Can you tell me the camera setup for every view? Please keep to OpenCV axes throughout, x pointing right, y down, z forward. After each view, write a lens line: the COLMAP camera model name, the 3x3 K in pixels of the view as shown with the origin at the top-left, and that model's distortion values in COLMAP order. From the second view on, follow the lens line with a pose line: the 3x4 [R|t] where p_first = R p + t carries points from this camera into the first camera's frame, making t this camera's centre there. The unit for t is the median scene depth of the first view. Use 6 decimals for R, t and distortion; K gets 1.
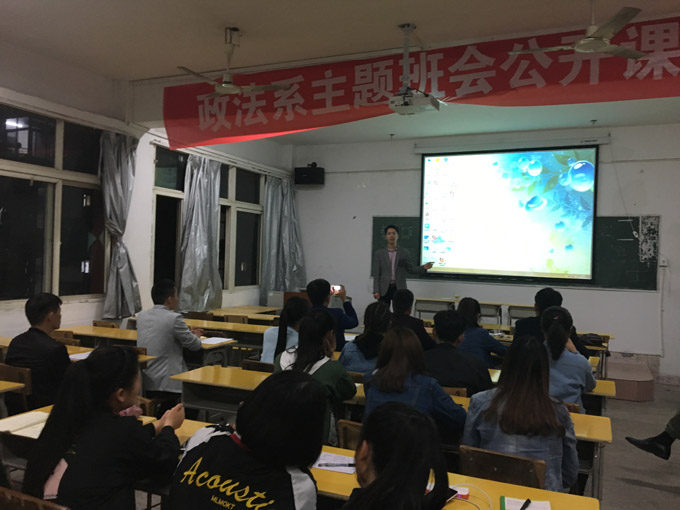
lens RADIAL K [[572.6, 0, 340.0], [0, 572.6, 255.0], [0, 0, 1]] dist [0.060670, -0.095197]
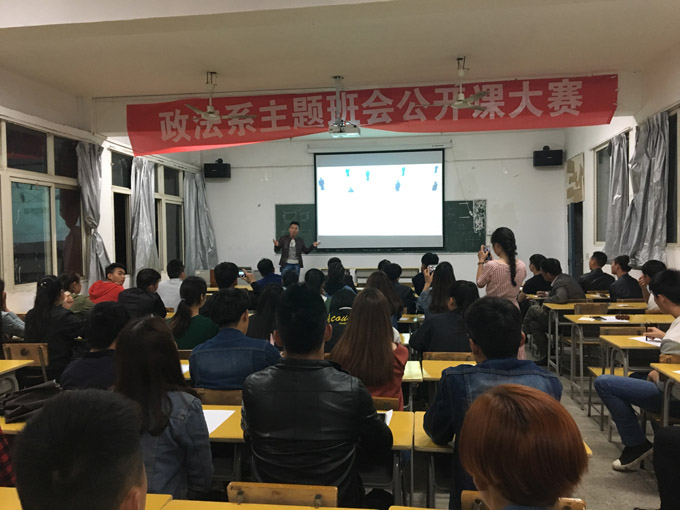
lens RADIAL K [[572.6, 0, 340.0], [0, 572.6, 255.0], [0, 0, 1]] dist [0.060670, -0.095197]
pose [[0.959015, -0.050221, 0.278871, -0.226748], [0.040954, 0.998401, 0.038960, -0.002231], [-0.280381, -0.025942, 0.959538, -0.304630]]
